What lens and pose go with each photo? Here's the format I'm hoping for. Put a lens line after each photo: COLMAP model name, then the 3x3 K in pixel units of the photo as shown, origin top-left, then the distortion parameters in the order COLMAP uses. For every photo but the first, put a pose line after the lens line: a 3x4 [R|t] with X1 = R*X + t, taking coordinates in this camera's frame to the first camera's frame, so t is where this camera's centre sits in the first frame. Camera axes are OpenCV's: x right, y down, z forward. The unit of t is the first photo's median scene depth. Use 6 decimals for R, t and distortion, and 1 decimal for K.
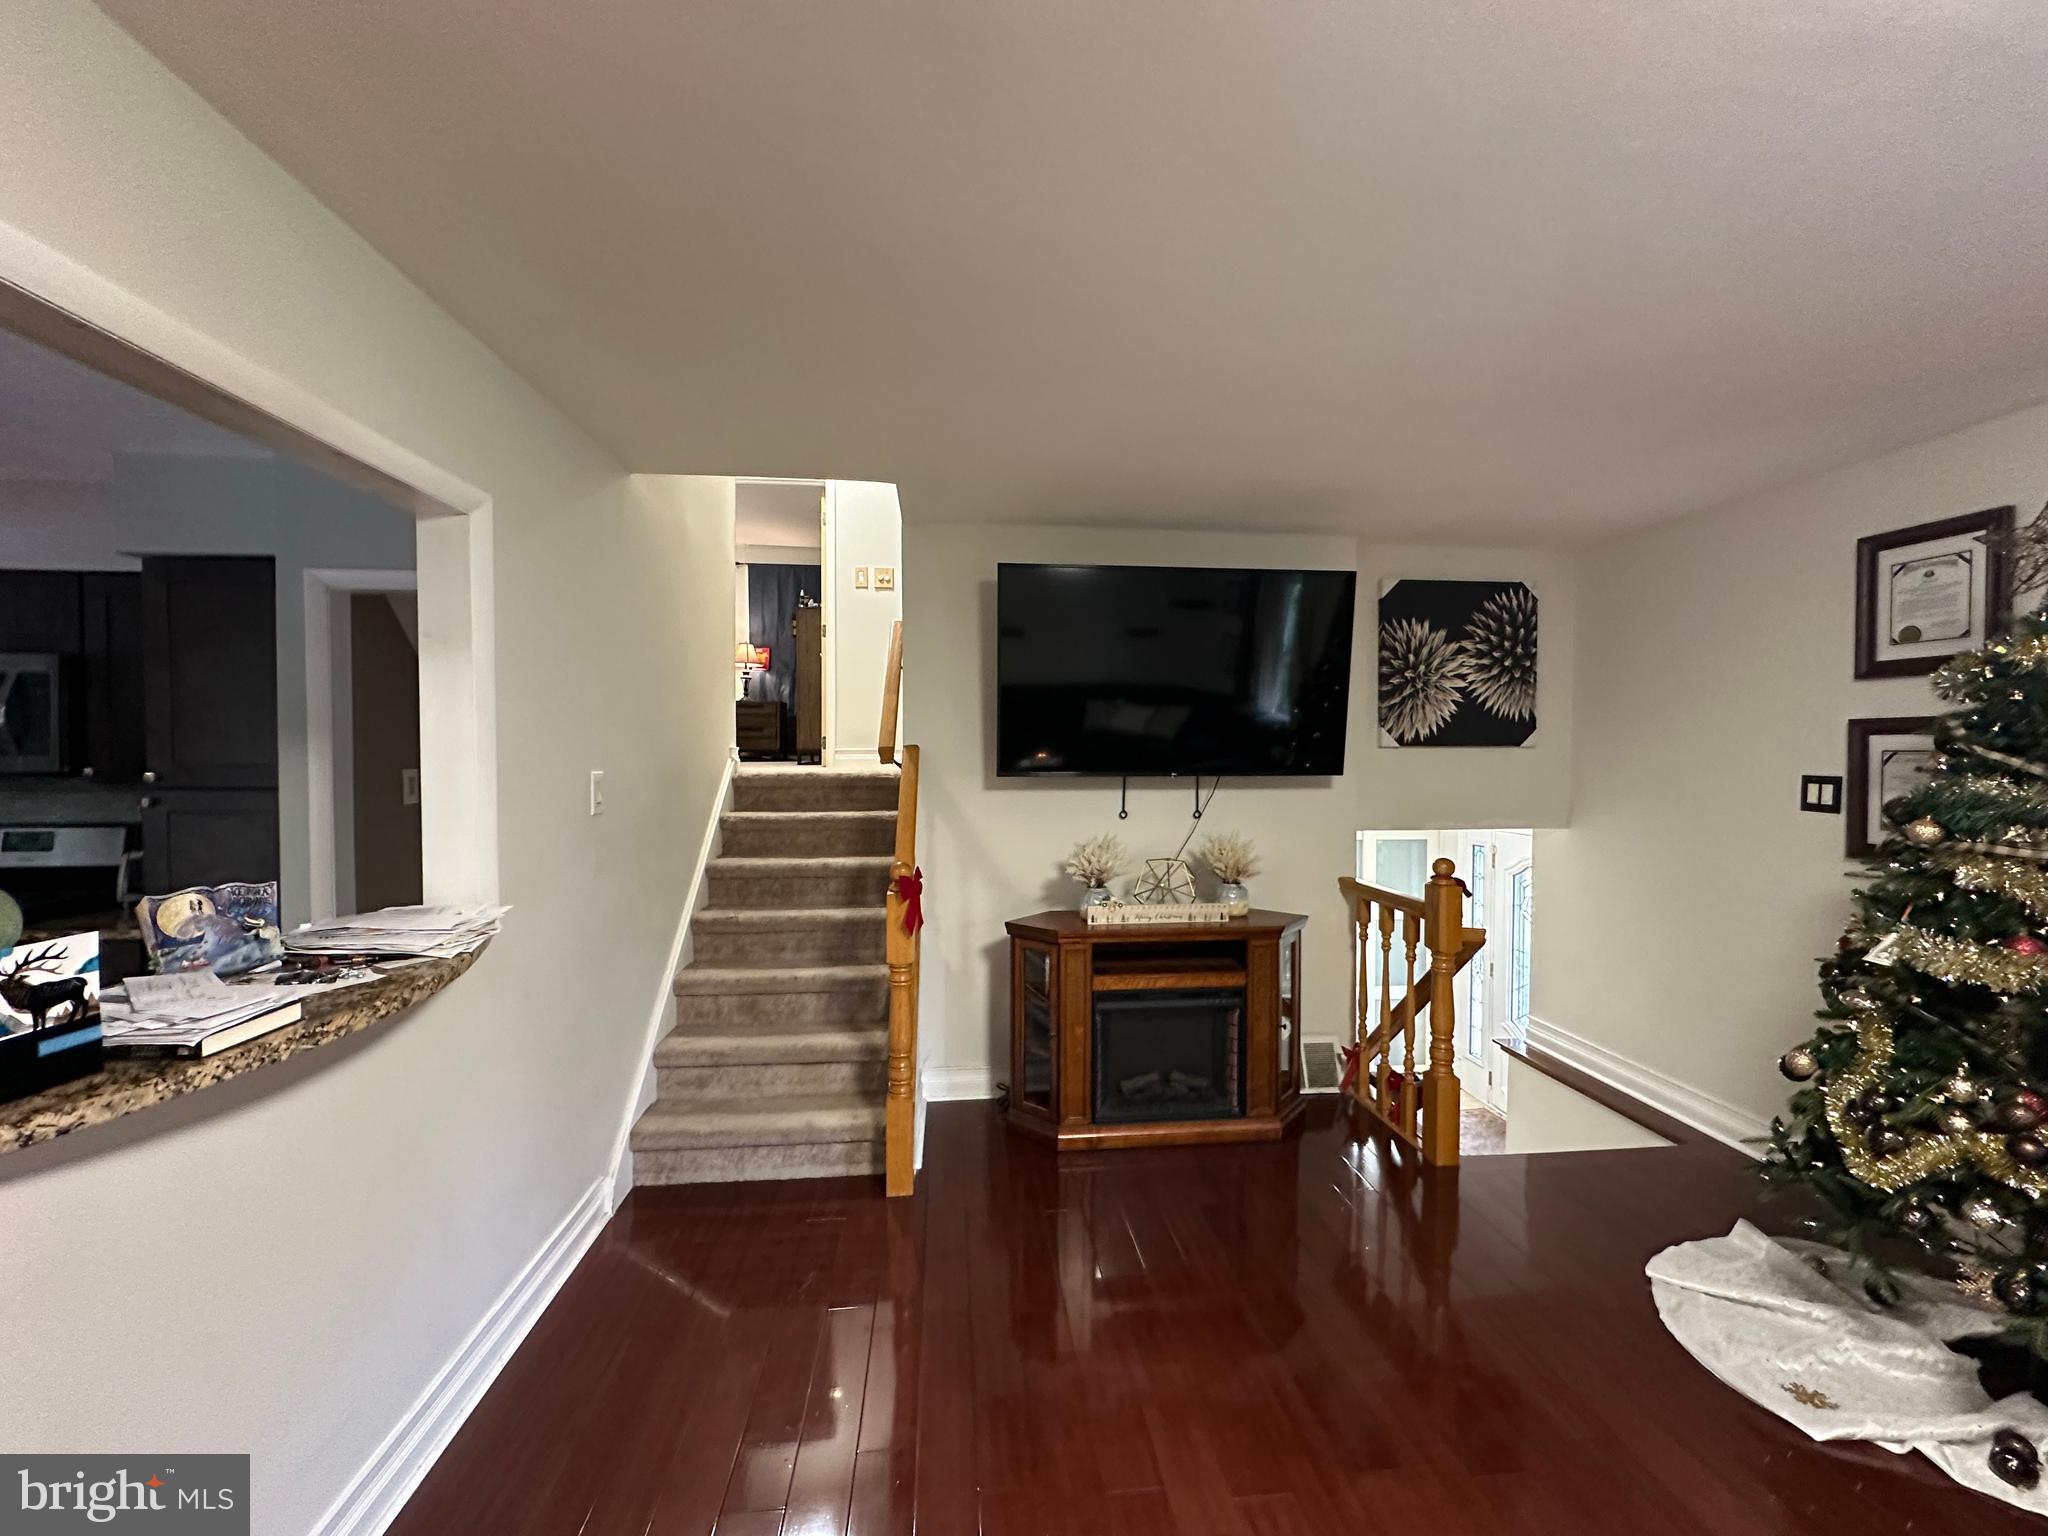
lens RADIAL K [[815.3, 0, 1023.1], [0, 815.3, 765.1], [0, 0, 1]] dist [-0.004123, 0.000324]
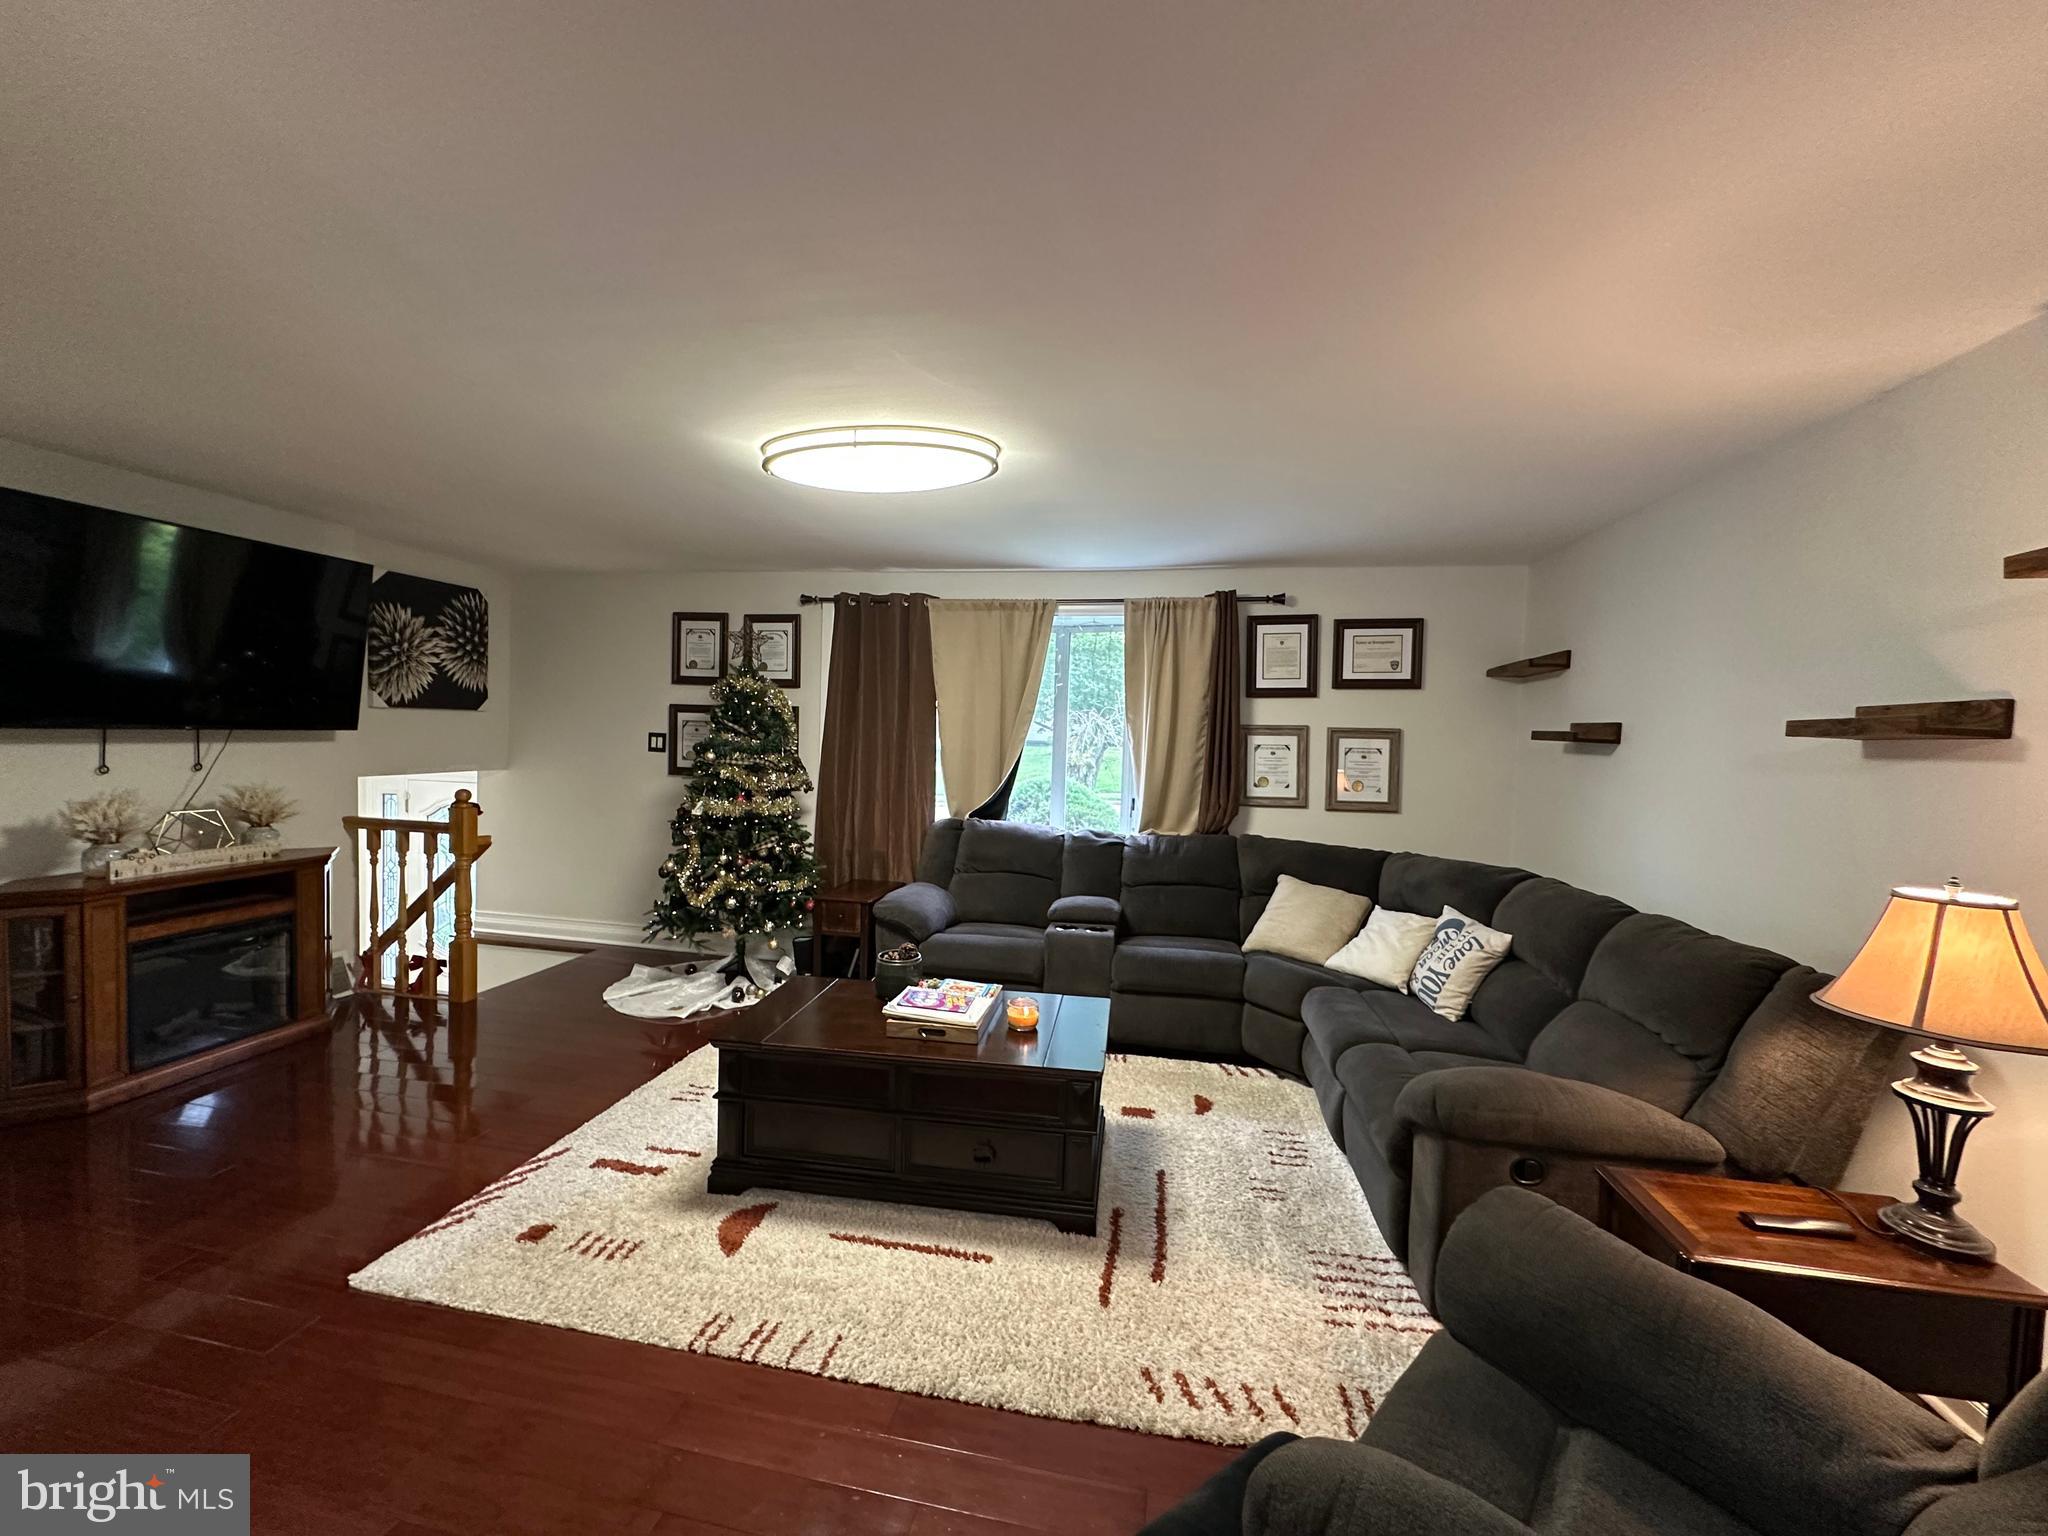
lens RADIAL K [[815.3, 0, 1021.9], [0, 815.3, 767.1], [0, 0, 1]] dist [-0.004123, 0.000324]
pose [[0.286418, -0.033472, 0.957520, -0.547482], [-0.016947, 0.999056, 0.039993, 0.002340], [-0.957955, -0.027682, 0.285580, -0.330632]]
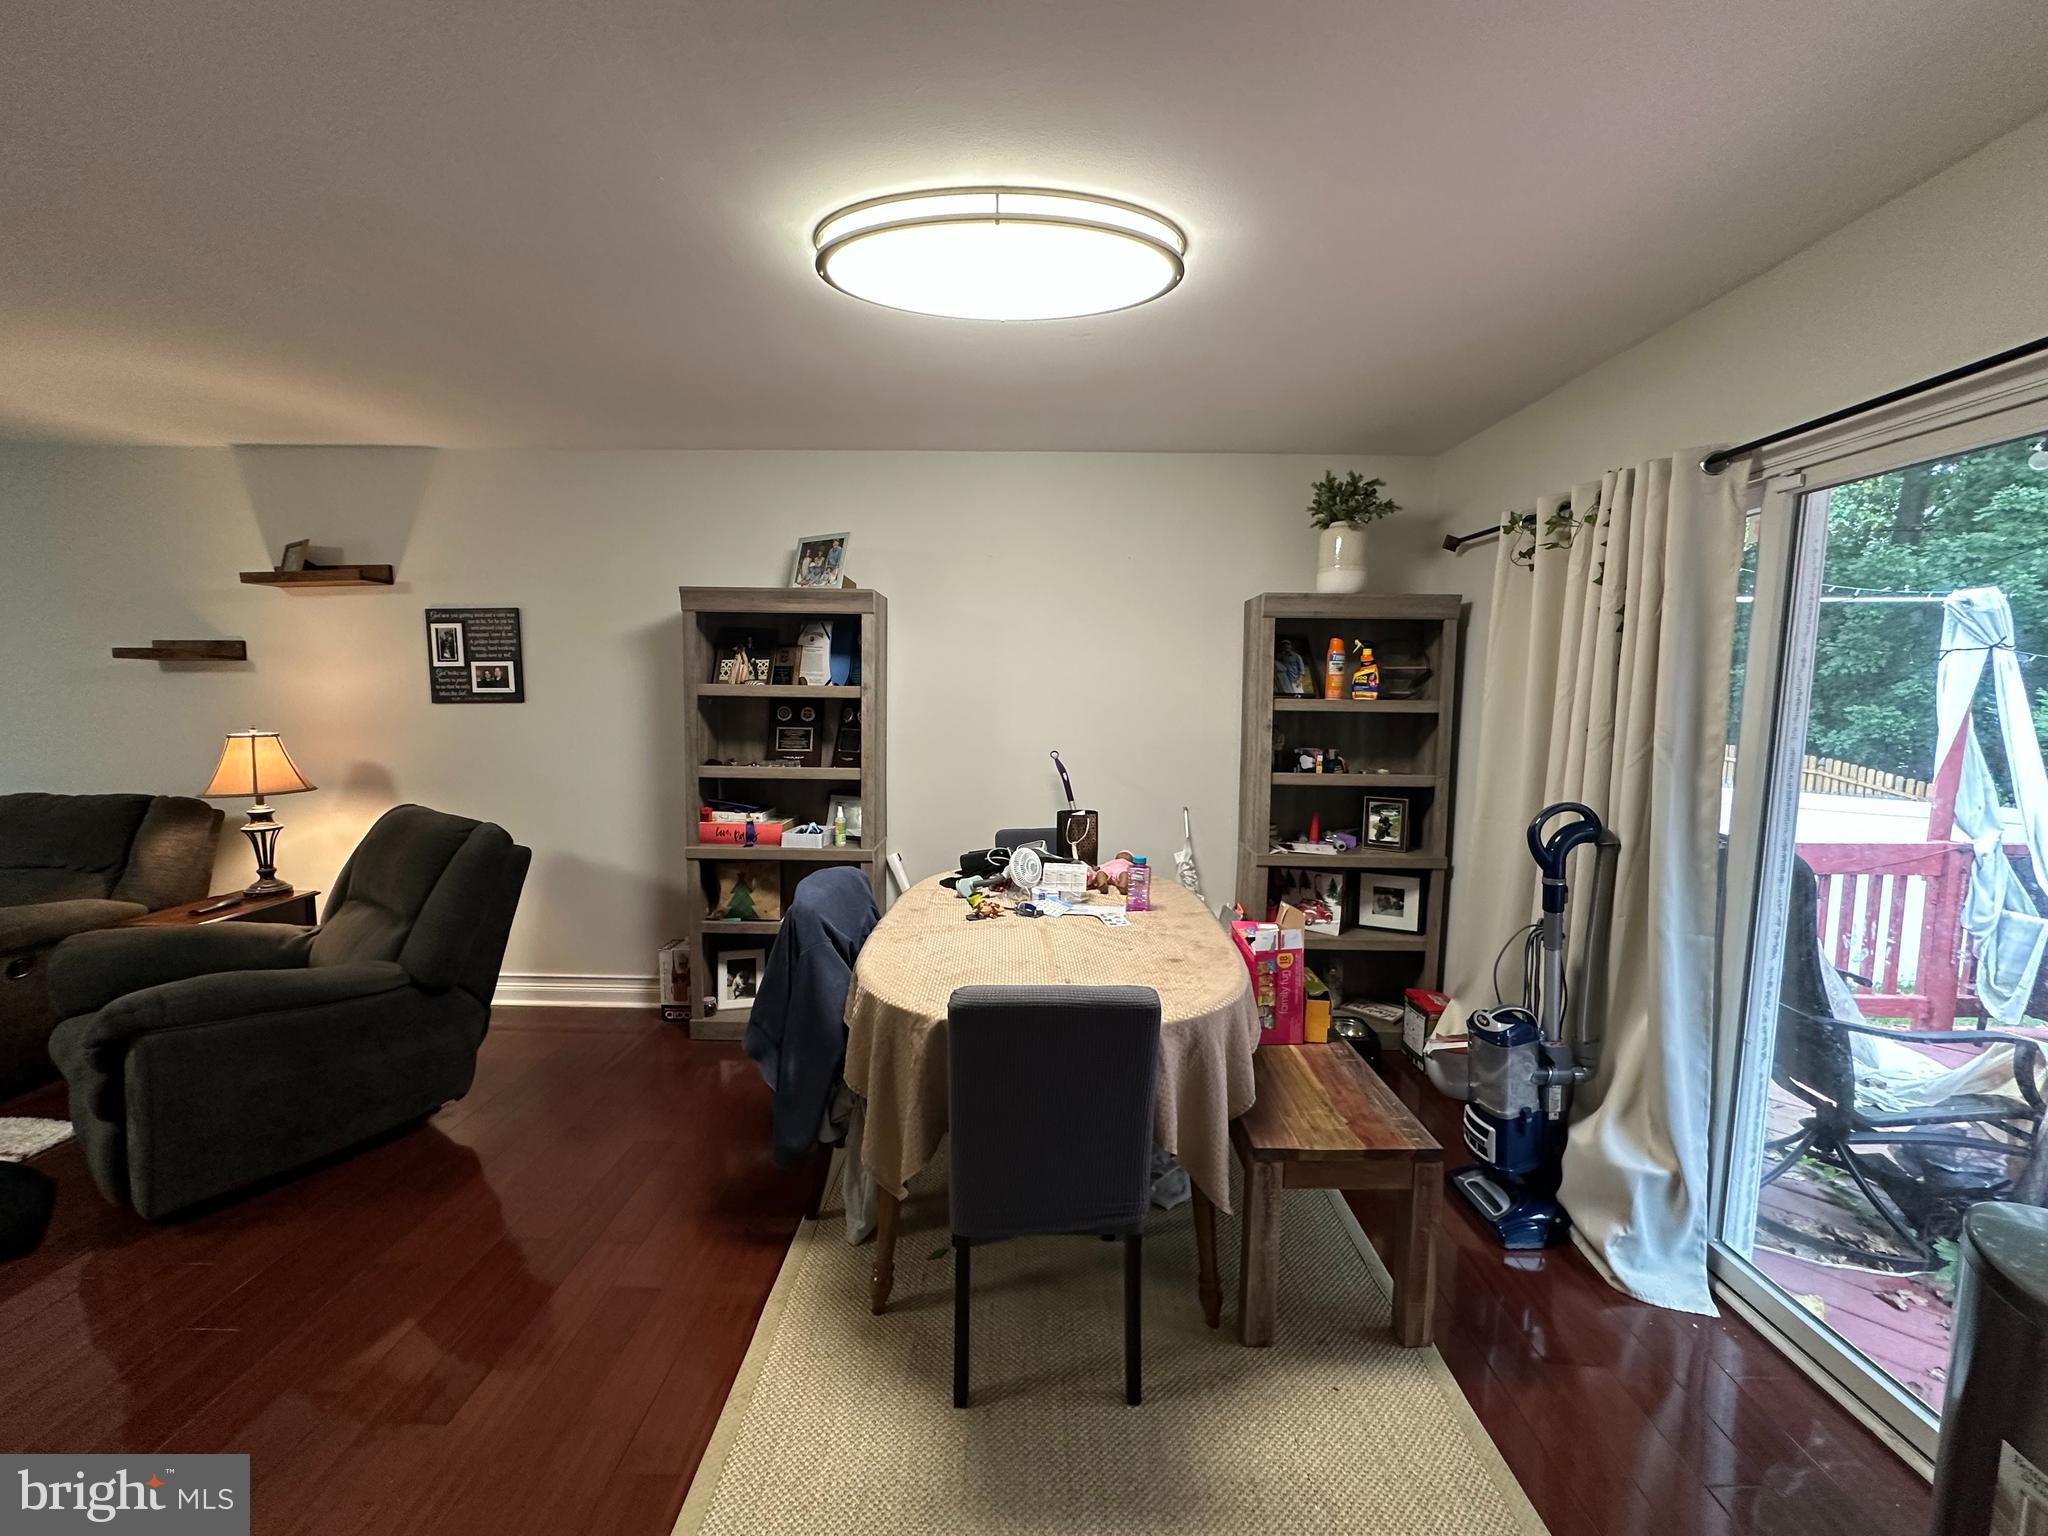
lens RADIAL K [[815.3, 0, 1029.5], [0, 815.3, 764.5], [0, 0, 1]] dist [-0.004123, 0.000324]
pose [[-0.993549, -0.022061, 0.111236, -1.041249], [-0.010219, 0.994322, 0.105919, 0.006897], [-0.112941, 0.104099, -0.988133, 0.201197]]
